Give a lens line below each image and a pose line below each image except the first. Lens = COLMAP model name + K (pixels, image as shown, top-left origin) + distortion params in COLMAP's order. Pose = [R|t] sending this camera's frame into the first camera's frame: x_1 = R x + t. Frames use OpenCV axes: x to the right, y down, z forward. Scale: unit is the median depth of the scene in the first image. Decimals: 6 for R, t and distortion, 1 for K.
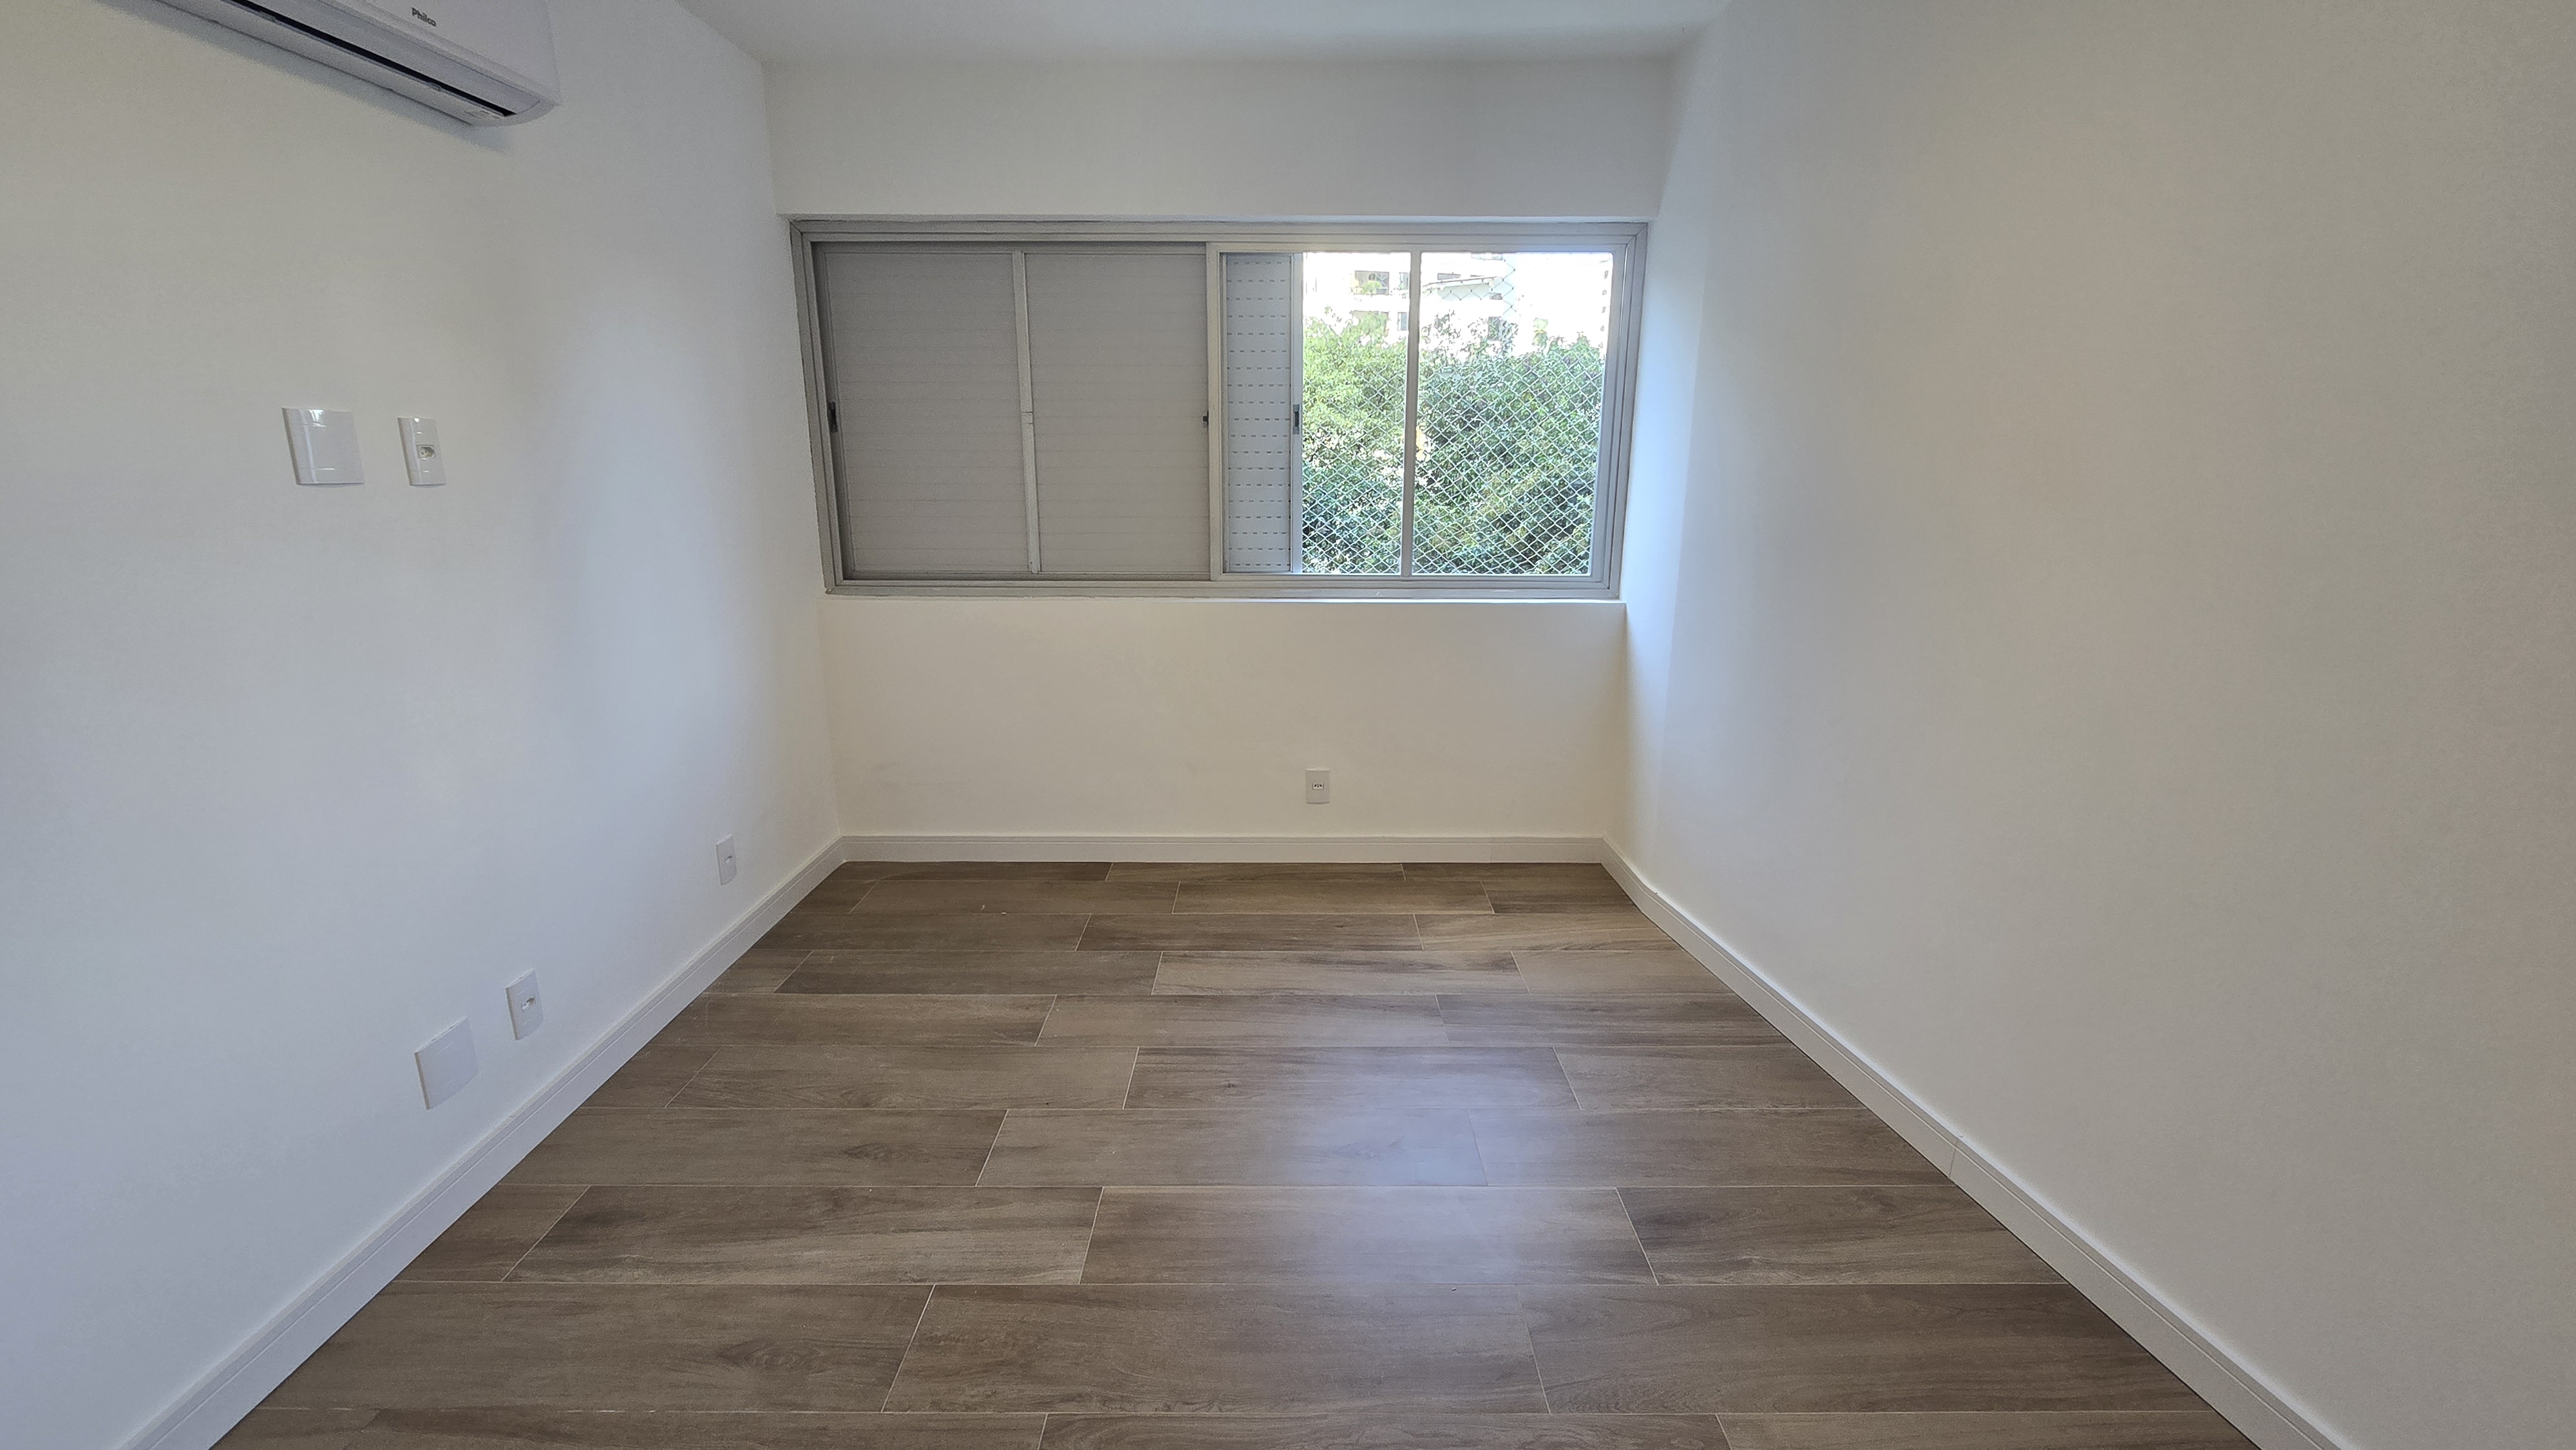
lens RADIAL K [[1047.0, 0, 1304.0], [0, 1047.0, 700.1], [0, 0, 1]] dist [-0.007703, 0.001476]
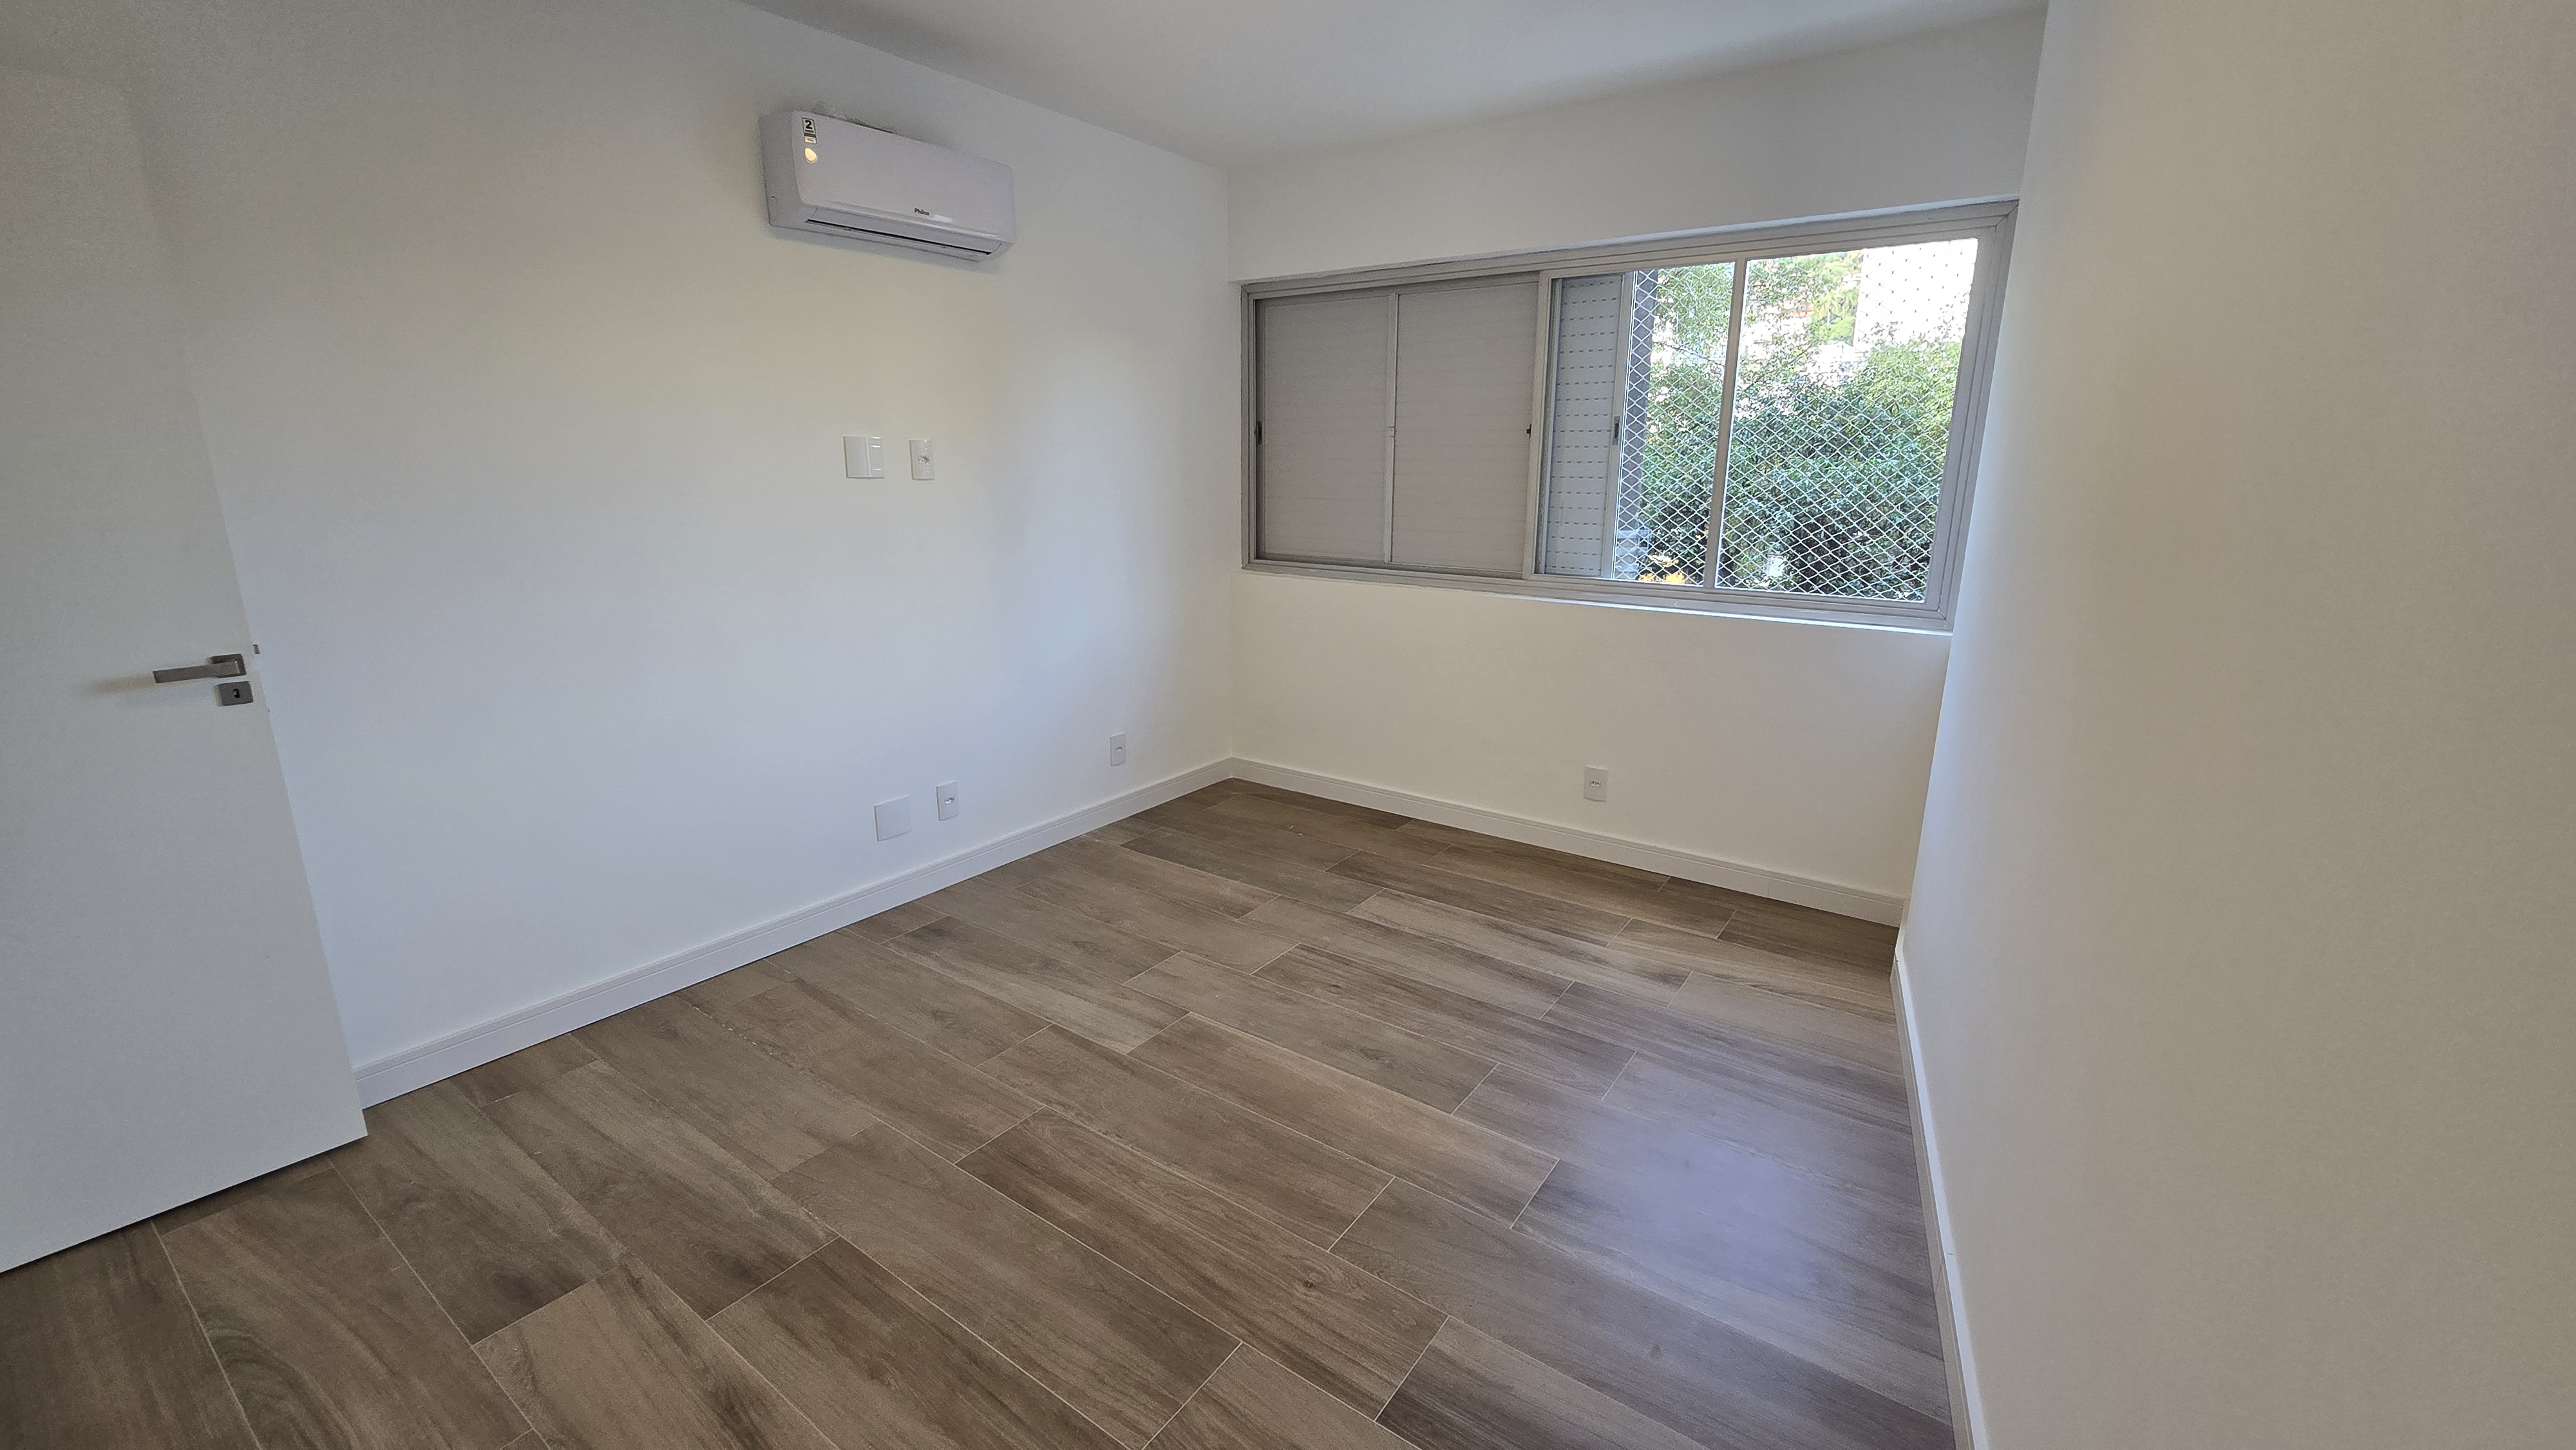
lens RADIAL K [[1047.0, 0, 1283.0], [0, 1047.0, 702.3], [0, 0, 1]] dist [-0.007703, 0.001476]
pose [[0.814876, 0.134219, -0.563881, 0.342333], [-0.138122, 0.989761, 0.035986, 0.007926], [0.562938, 0.048560, 0.825072, -0.033602]]
